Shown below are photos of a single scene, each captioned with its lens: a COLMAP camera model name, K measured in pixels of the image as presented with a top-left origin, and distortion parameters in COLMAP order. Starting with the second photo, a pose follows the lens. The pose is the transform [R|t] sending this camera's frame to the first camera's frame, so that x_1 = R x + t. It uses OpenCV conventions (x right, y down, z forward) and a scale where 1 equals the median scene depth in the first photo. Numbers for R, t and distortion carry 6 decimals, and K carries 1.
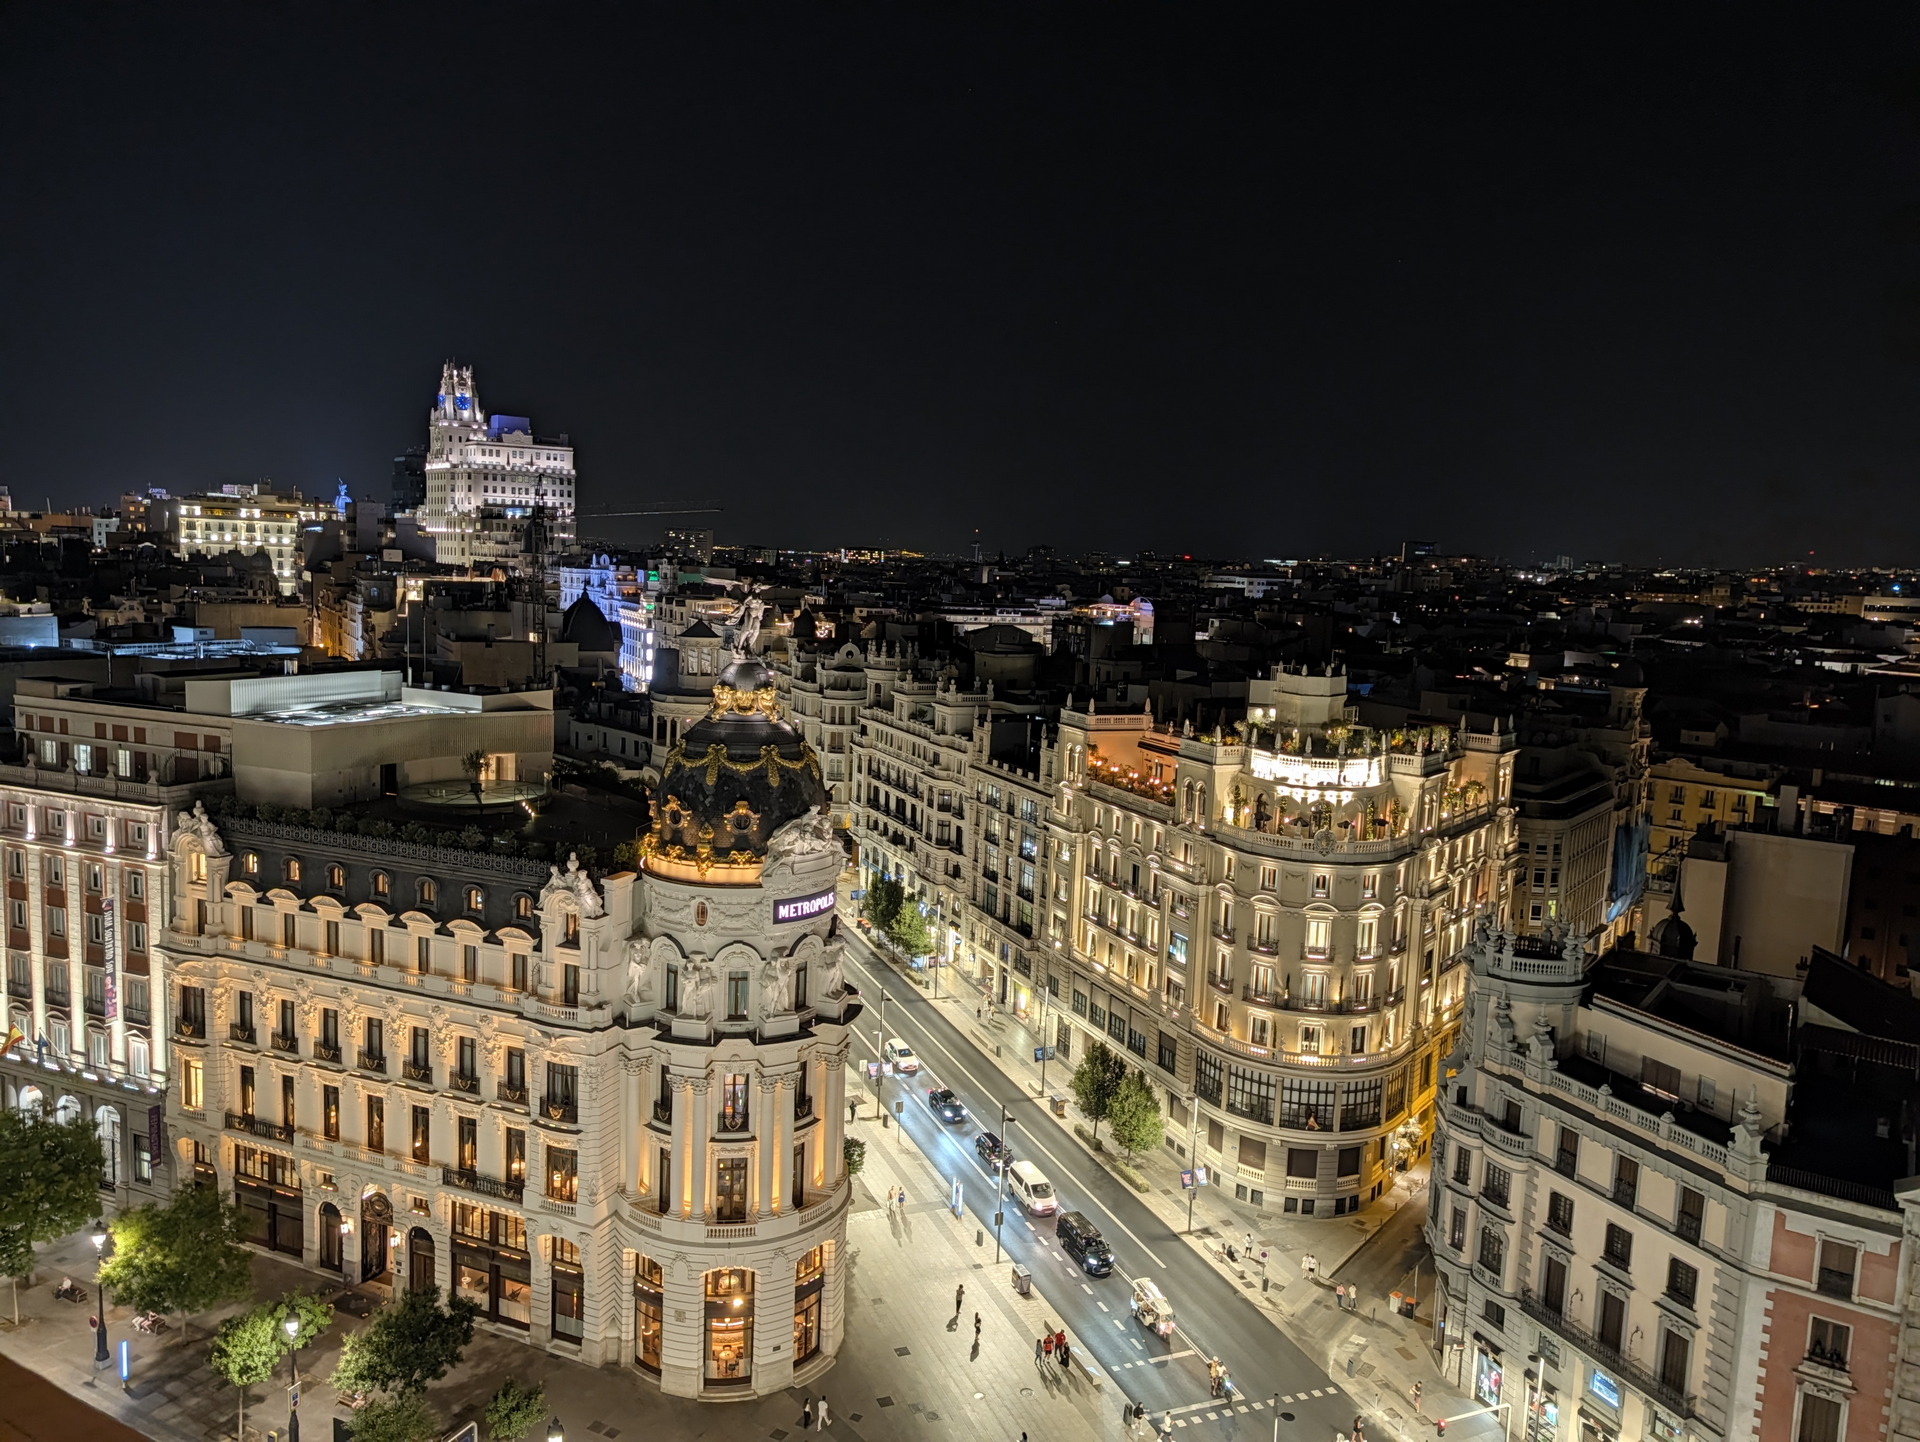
lens RADIAL K [[1369.4, 0, 963.8], [0, 1369.4, 715.5], [0, 0, 1]] dist [0.034726, -0.033698]
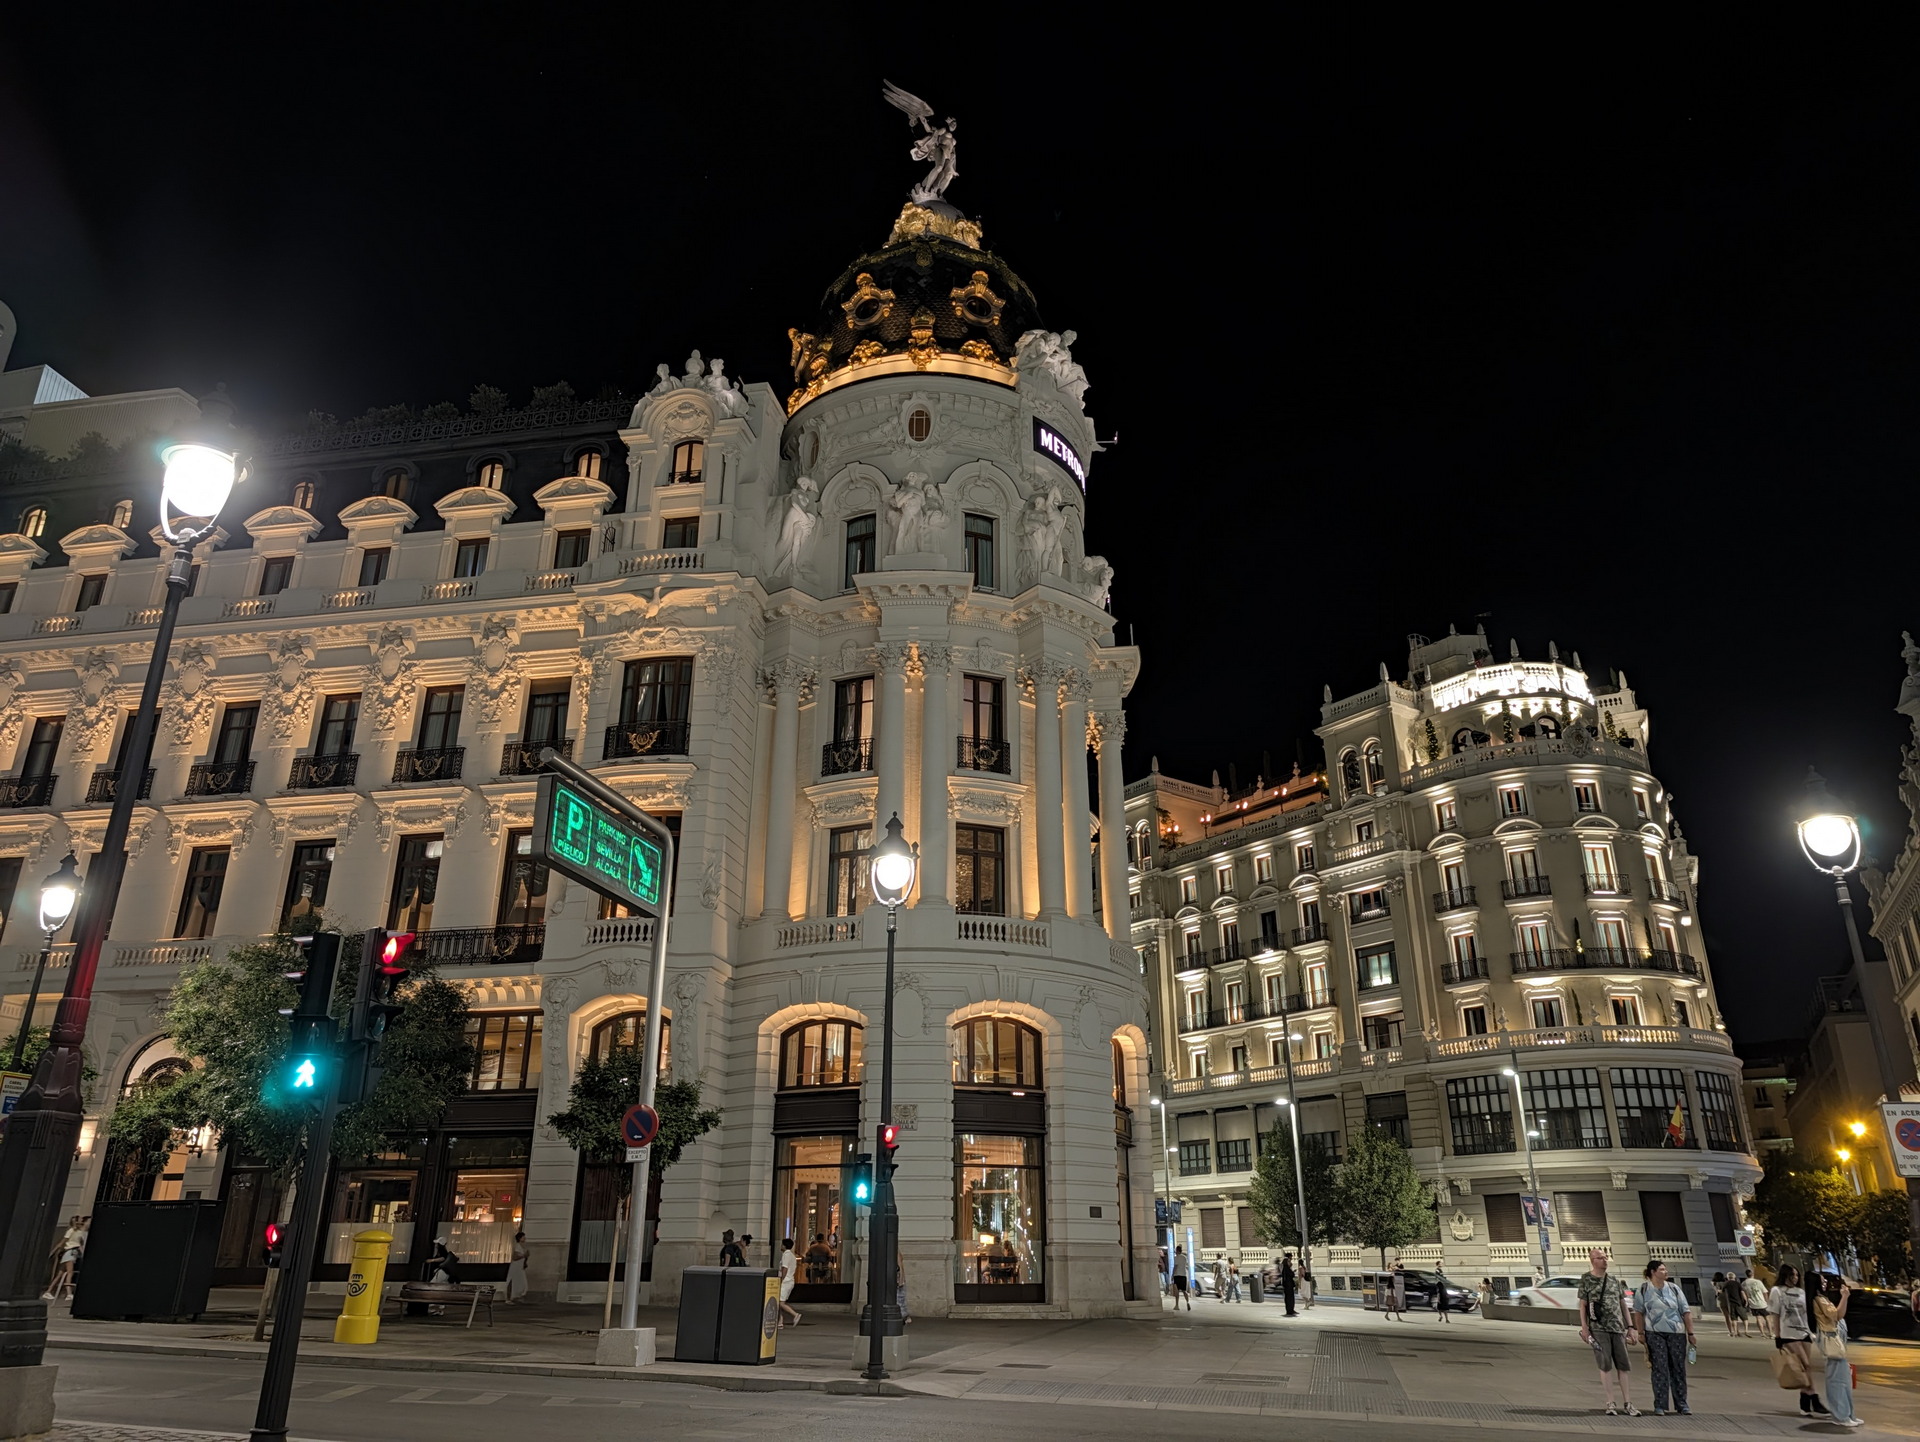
lens RADIAL K [[1369.4, 0, 962.1], [0, 1369.4, 709.0], [0, 0, 1]] dist [0.034726, -0.033698]
pose [[0.978465, 0.039529, 0.202594, -0.274955], [0.062166, 0.879487, -0.471845, 0.513070], [-0.196831, 0.474278, 0.858090, 0.510067]]
